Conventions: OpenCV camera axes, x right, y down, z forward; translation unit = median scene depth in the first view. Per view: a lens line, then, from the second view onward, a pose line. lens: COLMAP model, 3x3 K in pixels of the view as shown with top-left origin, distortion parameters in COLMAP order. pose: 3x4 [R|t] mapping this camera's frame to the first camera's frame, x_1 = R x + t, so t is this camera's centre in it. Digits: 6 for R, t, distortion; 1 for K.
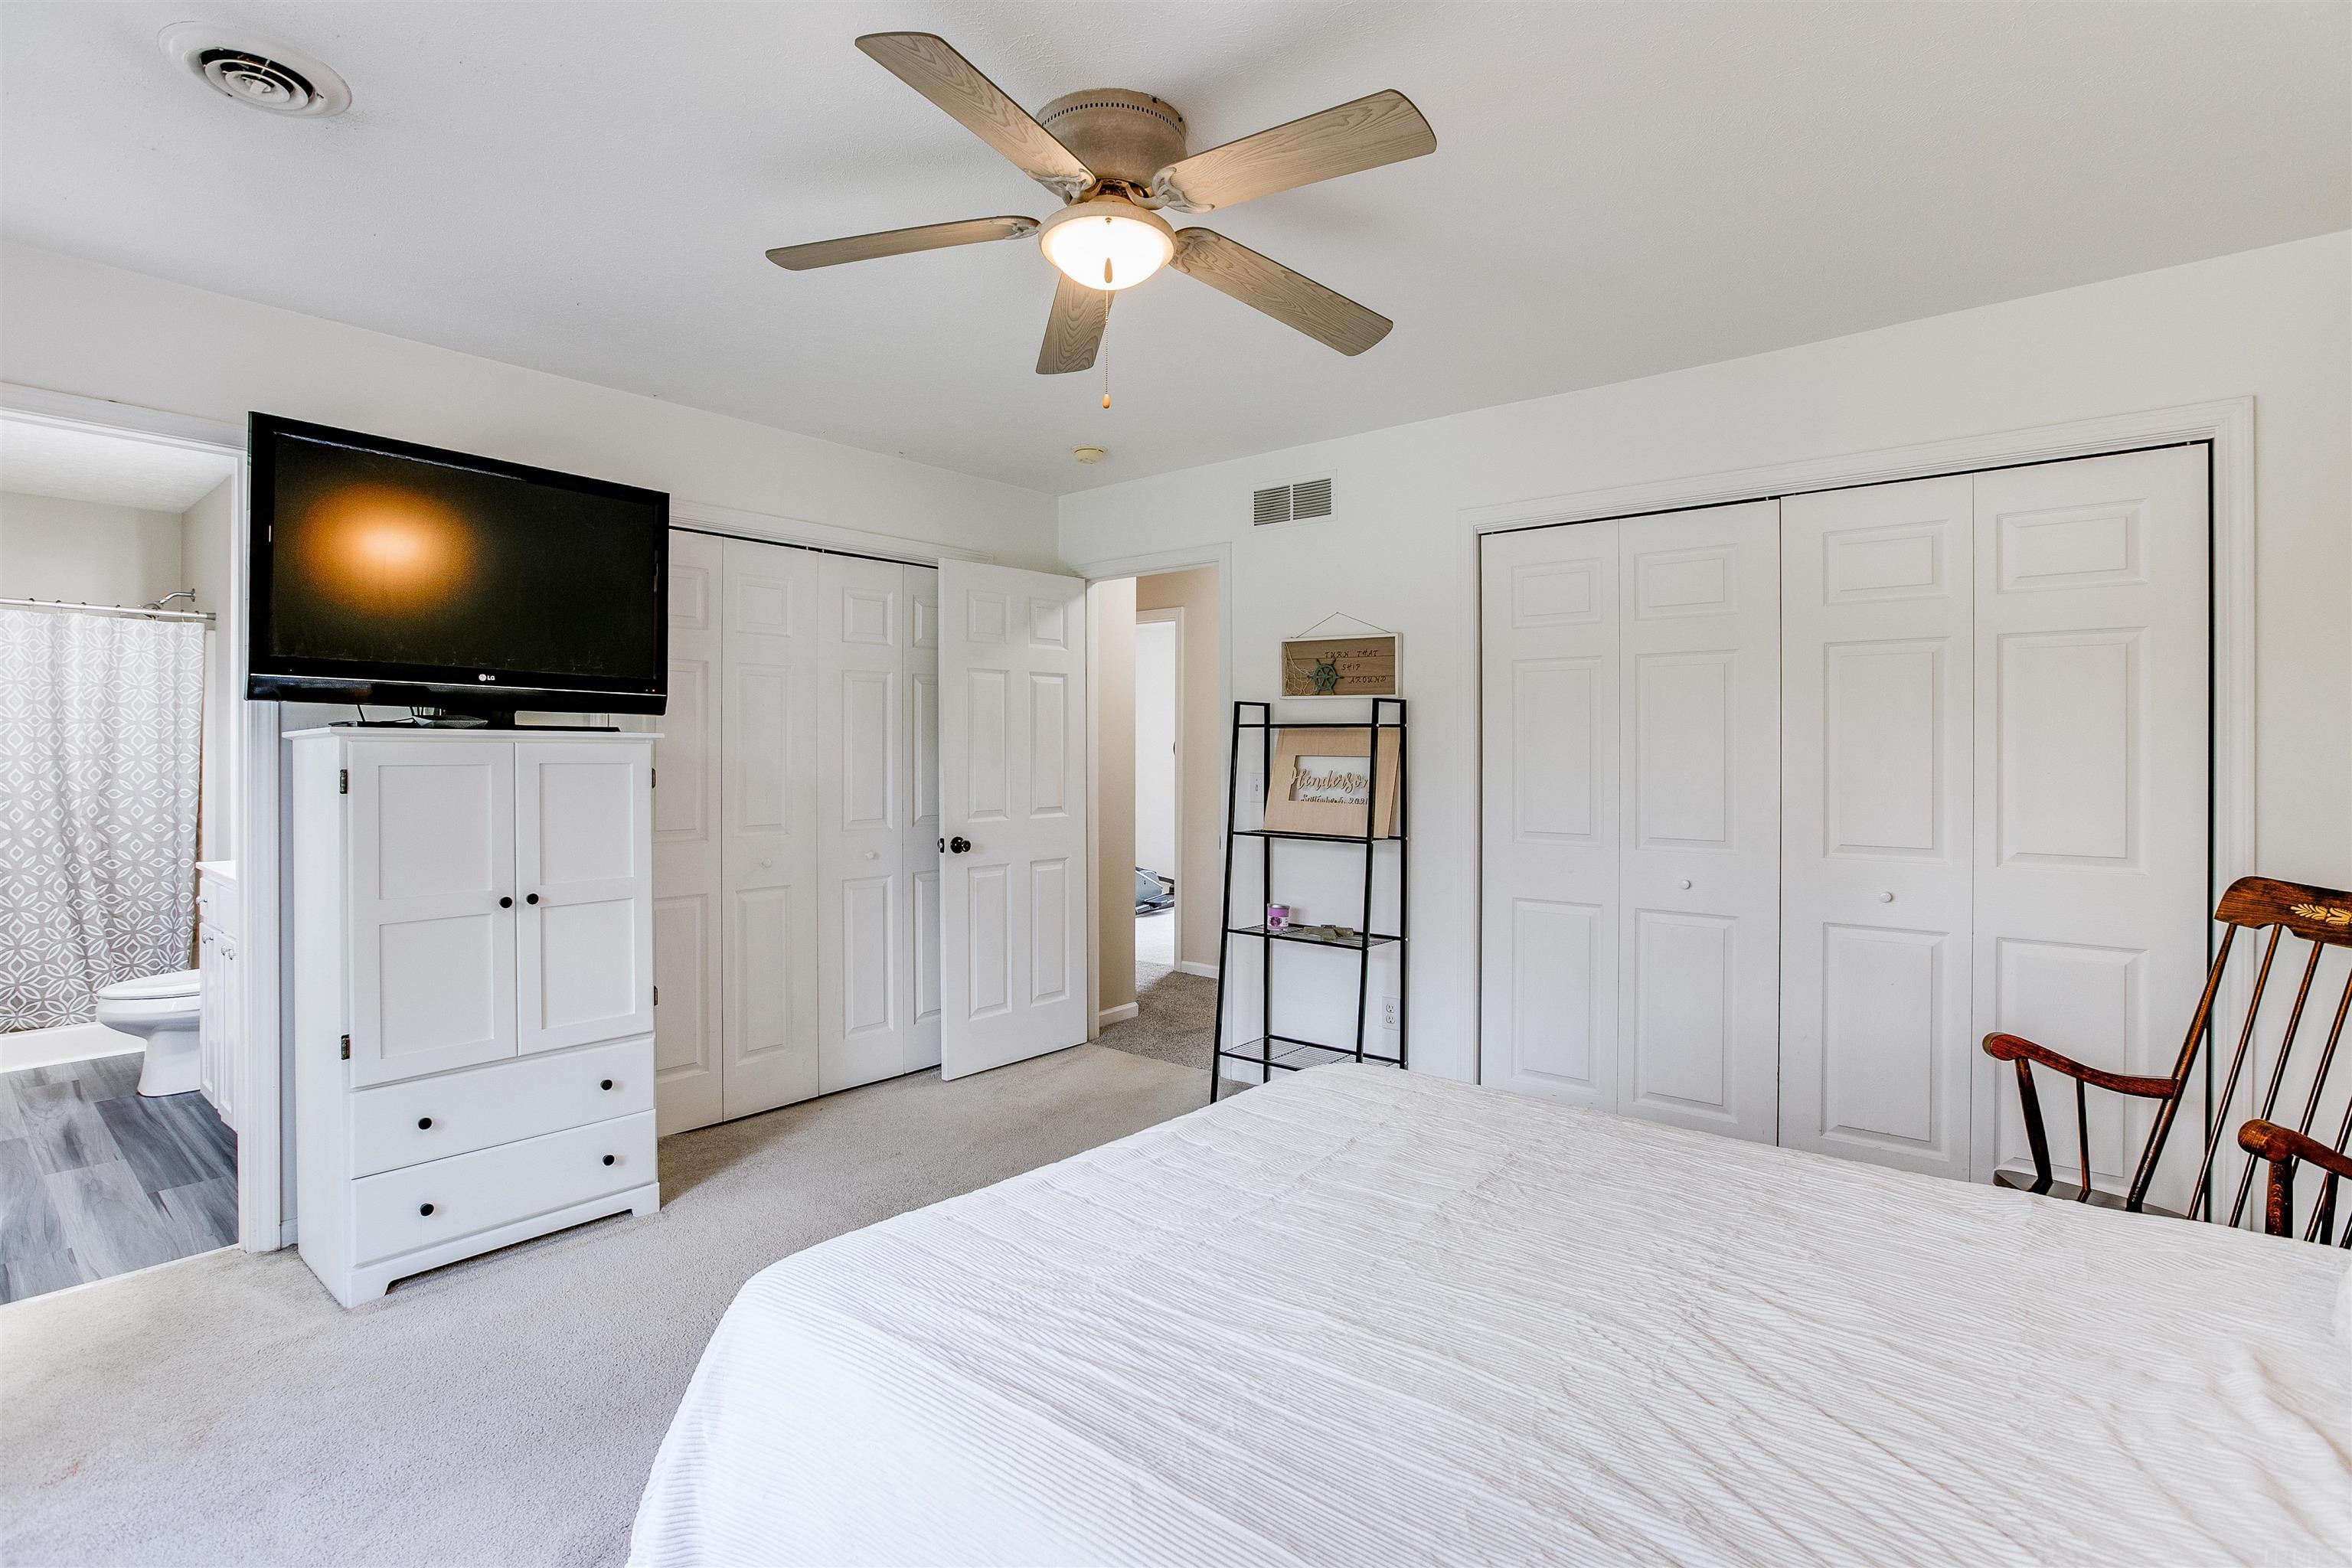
lens RADIAL K [[1088.5, 0, 1159.3], [0, 1088.5, 752.8], [0, 0, 1]] dist [-0.013837, 0.000521]
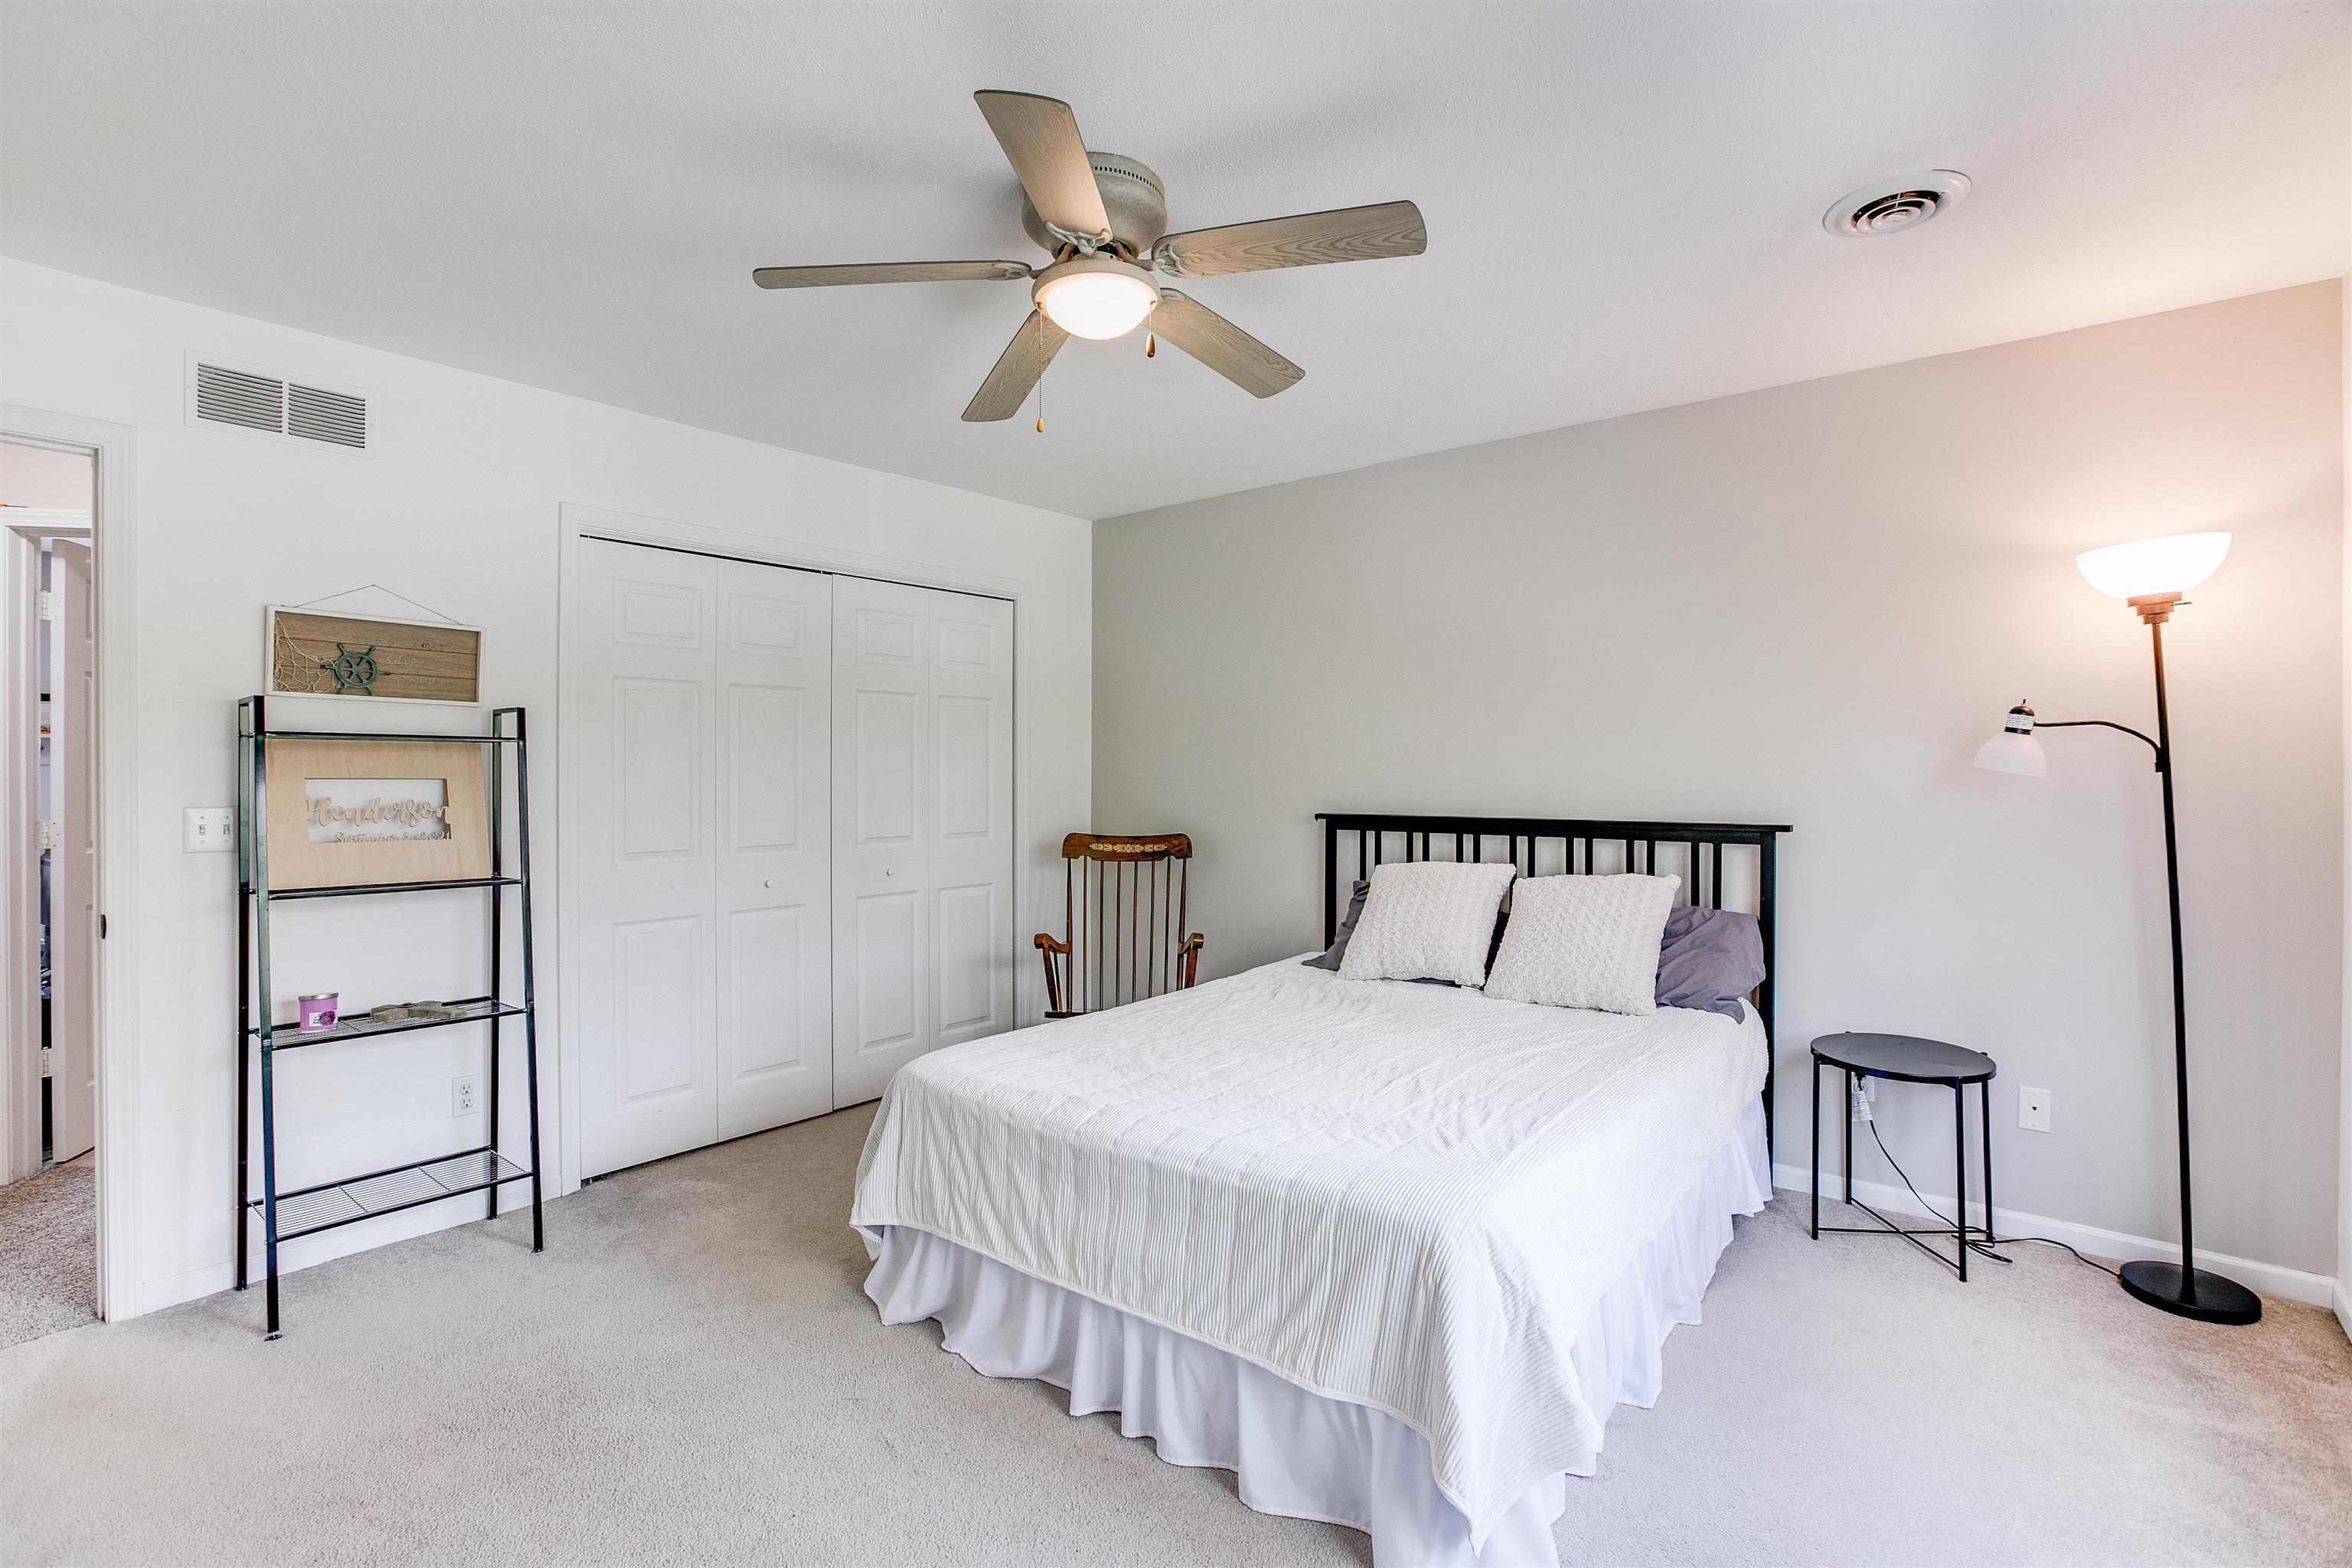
lens RADIAL K [[1088.5, 0, 1155.0], [0, 1088.5, 774.1], [0, 0, 1]] dist [-0.013837, 0.000521]
pose [[0.021419, -0.006242, 0.999751, -2.516748], [0.002496, 0.999978, 0.006190, -0.015028], [-0.999767, 0.002363, 0.021435, 2.039214]]
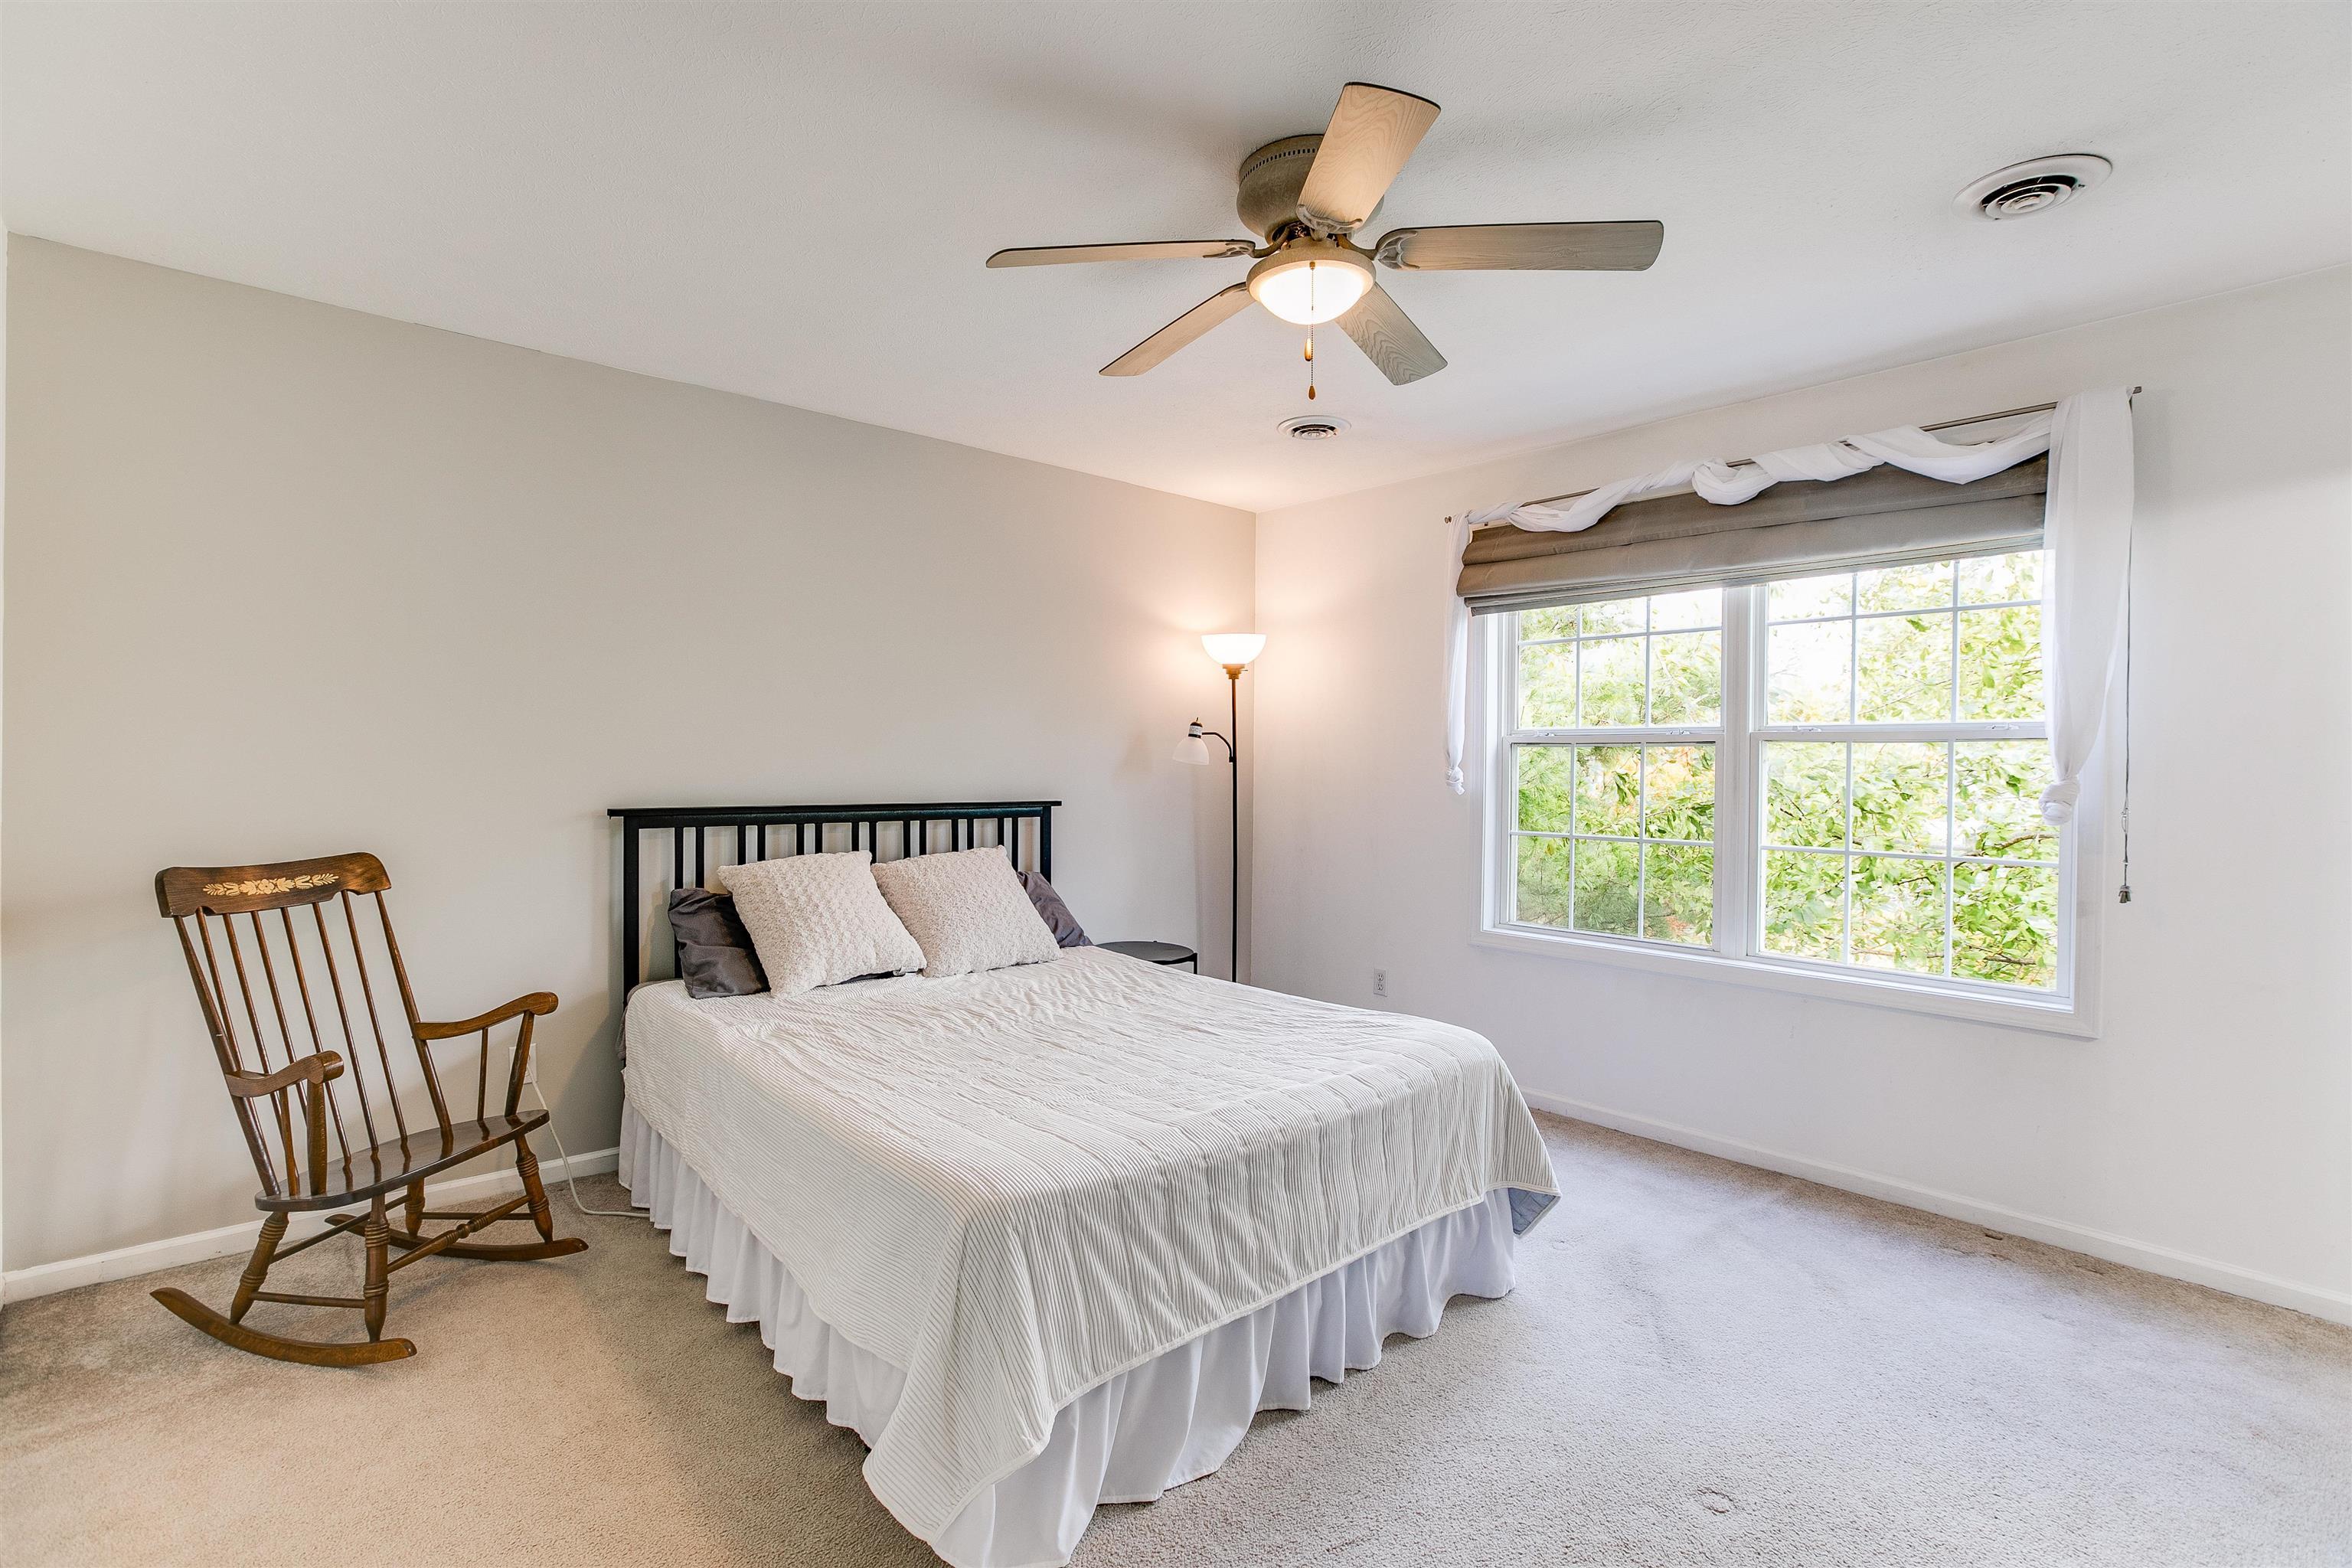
lens RADIAL K [[1105.4, 0, 1170.5], [0, 1105.4, 769.7], [0, 0, 1]] dist [-0.035415, 0.000168]
pose [[-0.985157, -0.014212, 0.171068, -0.233198], [-0.013146, 0.999886, 0.007365, 0.003940], [-0.171153, 0.005007, -0.985232, 4.681520]]
